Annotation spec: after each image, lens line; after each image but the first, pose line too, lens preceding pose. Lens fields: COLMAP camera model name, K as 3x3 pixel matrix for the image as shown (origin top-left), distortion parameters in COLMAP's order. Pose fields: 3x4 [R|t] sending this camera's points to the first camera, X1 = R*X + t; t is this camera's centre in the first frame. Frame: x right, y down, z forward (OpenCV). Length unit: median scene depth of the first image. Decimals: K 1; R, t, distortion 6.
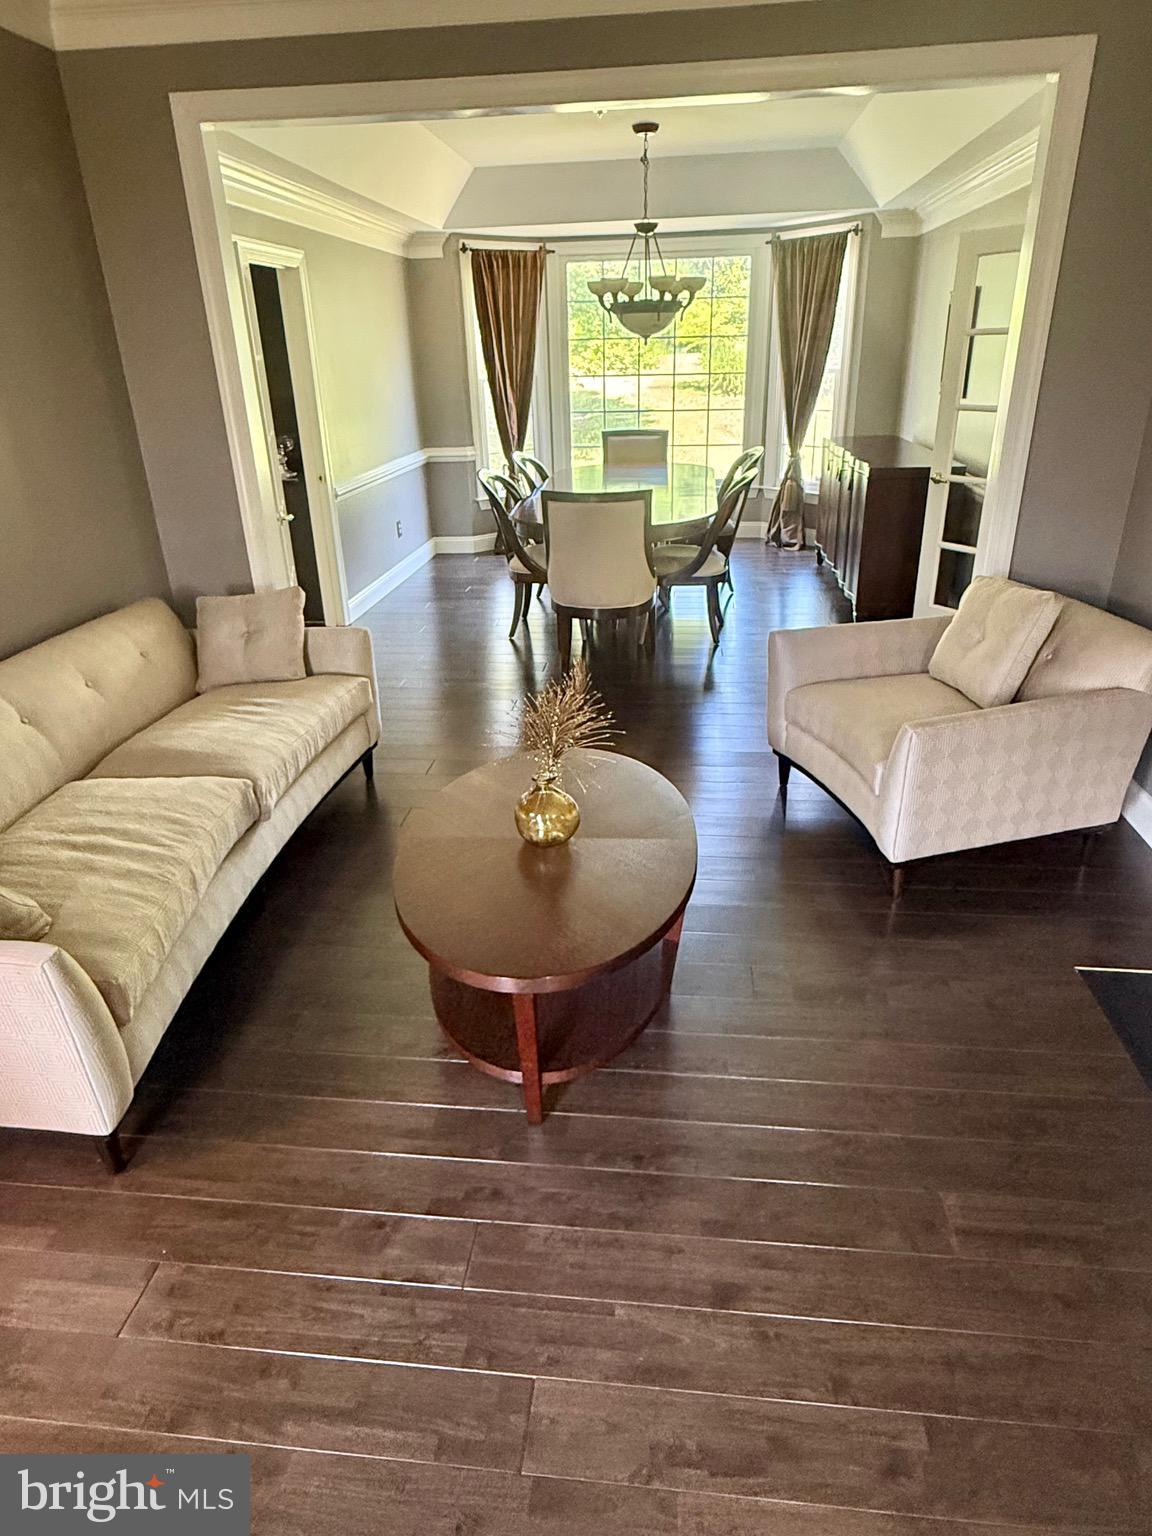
lens RADIAL K [[932.7, 0, 573.7], [0, 932.7, 771.4], [0, 0, 1]] dist [0.015022, -0.009600]
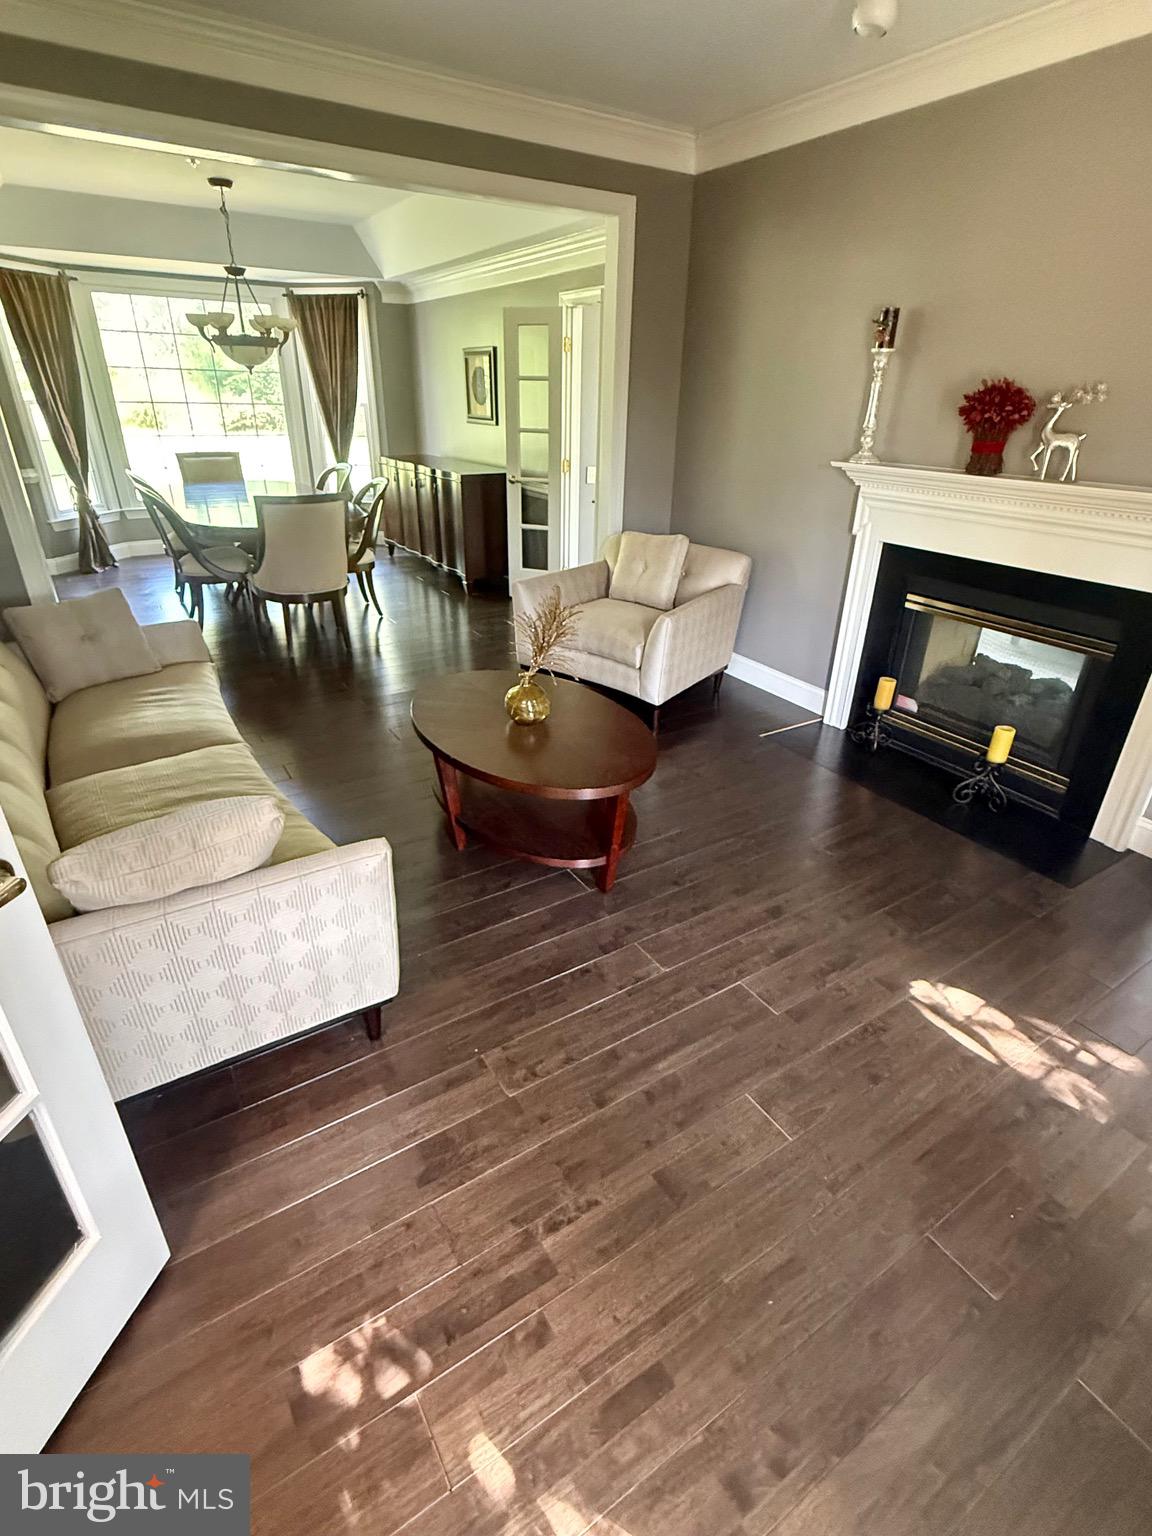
lens RADIAL K [[753.2, 0, 579.9], [0, 753.2, 769.9], [0, 0, 1]] dist [0.005852, -0.000106]
pose [[0.774826, -0.247907, 0.581538, -0.324589], [0.227730, 0.967597, 0.109062, 0.018982], [-0.589731, 0.047929, 0.806176, 0.015707]]
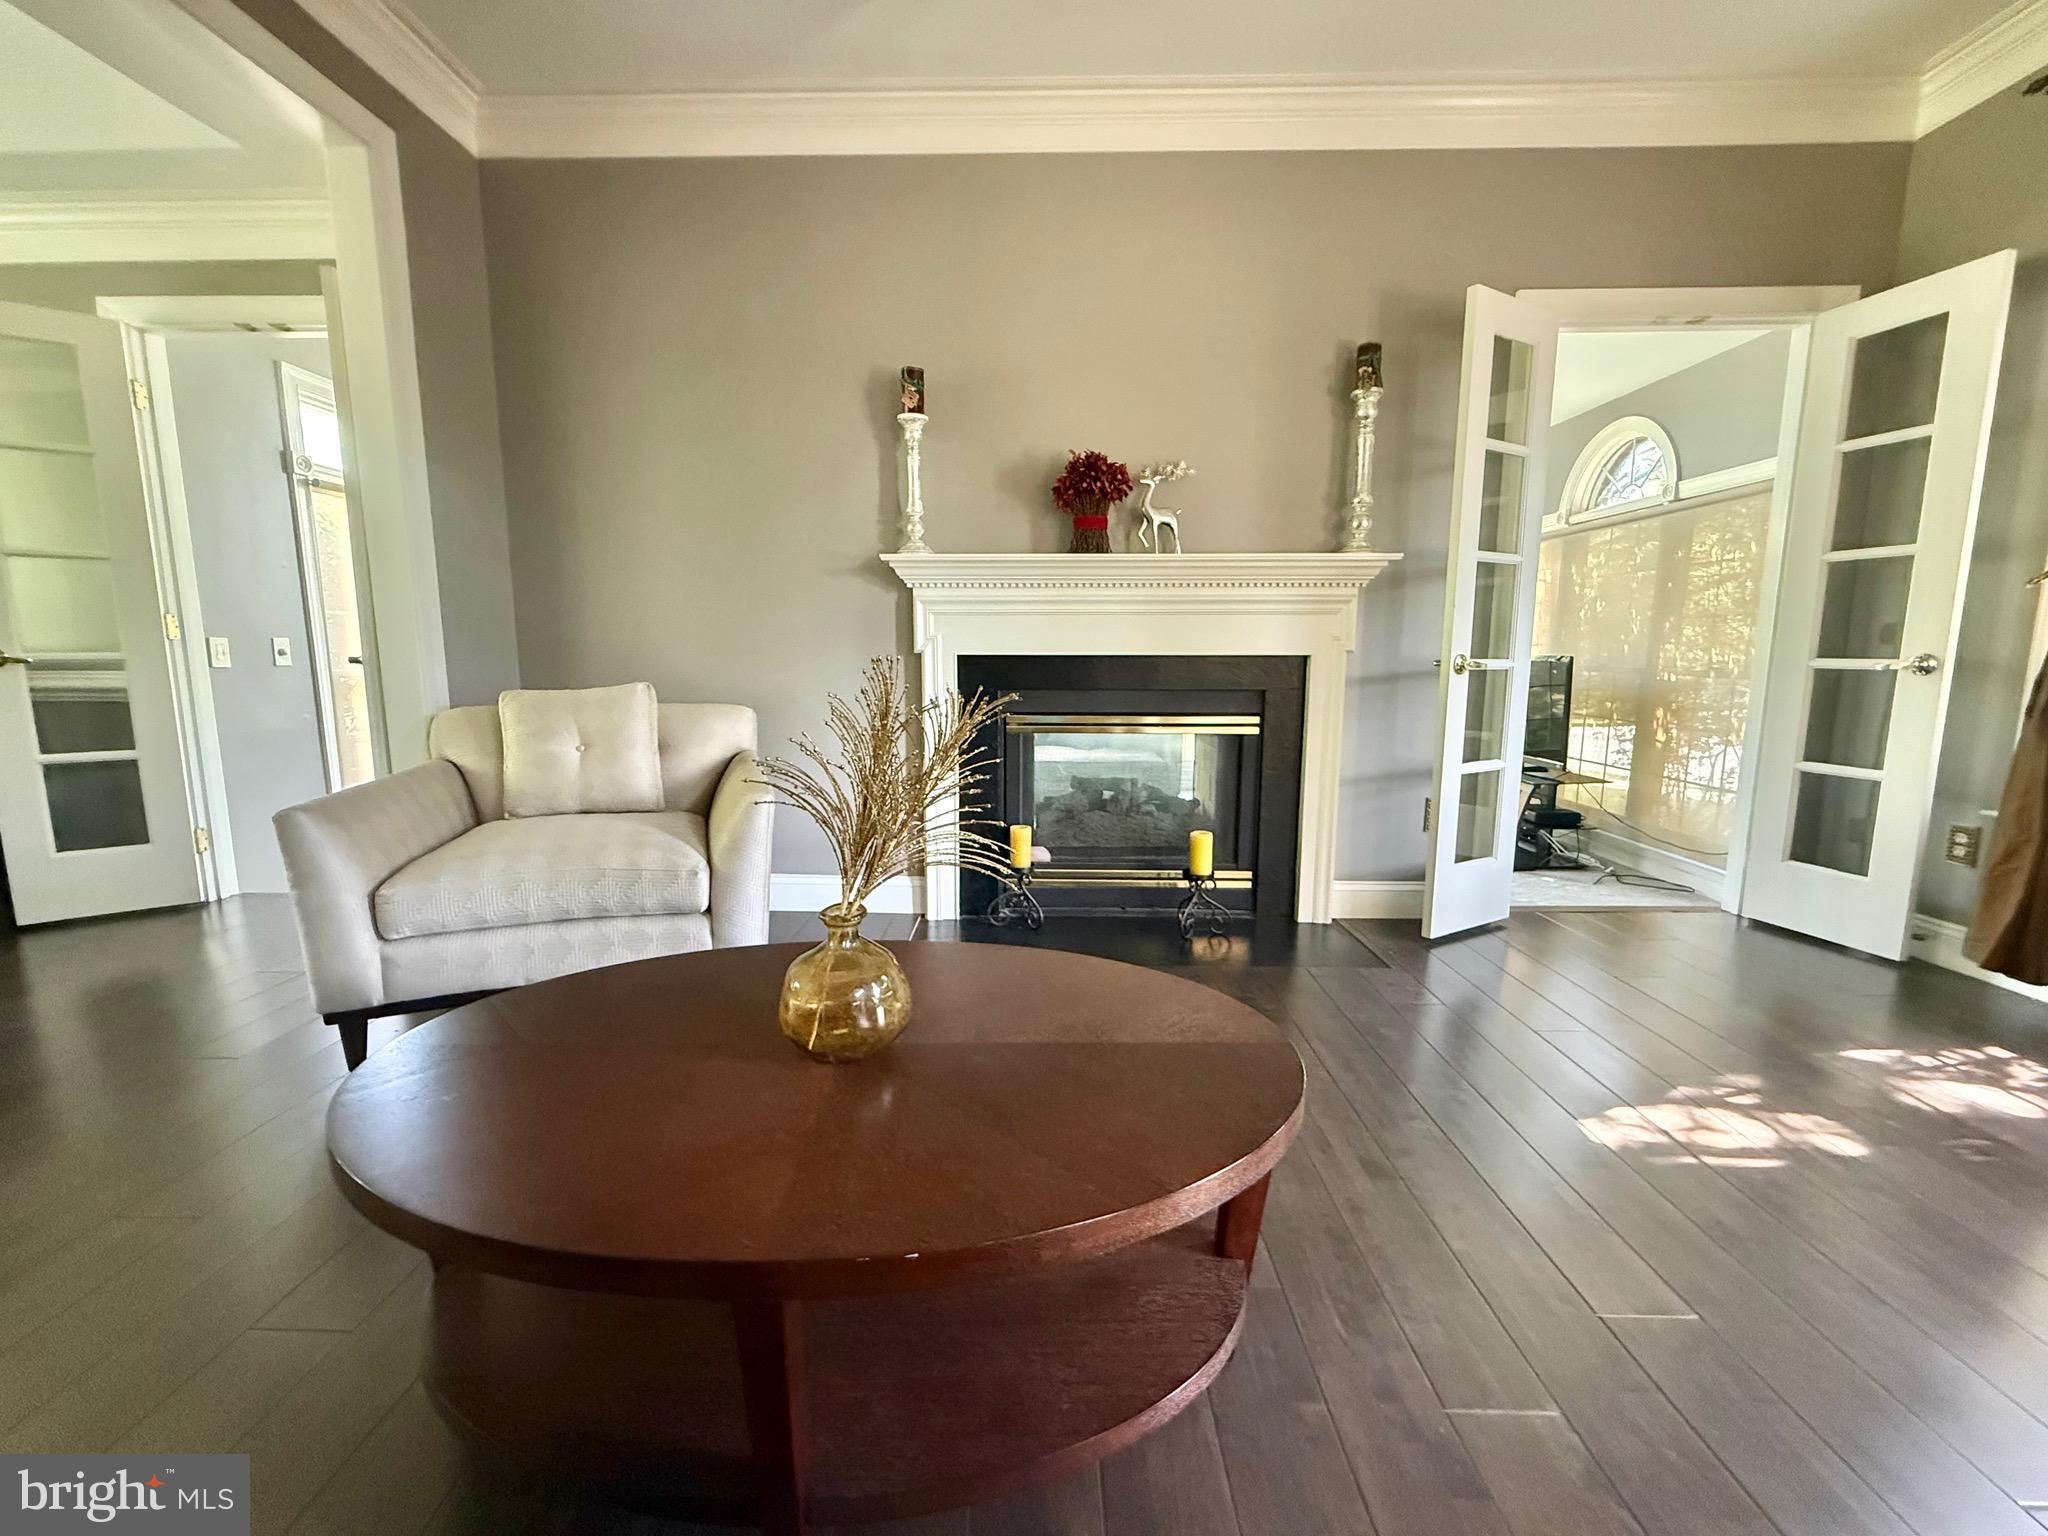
lens RADIAL K [[830.8, 0, 1021.1], [0, 830.8, 757.1], [0, 0, 1]] dist [0.000023, 0.000634]
pose [[-0.096605, -0.096686, 0.990616, -0.228400], [0.419821, 0.898446, 0.128631, -0.040413], [-0.902451, 0.428308, -0.046204, 0.434899]]
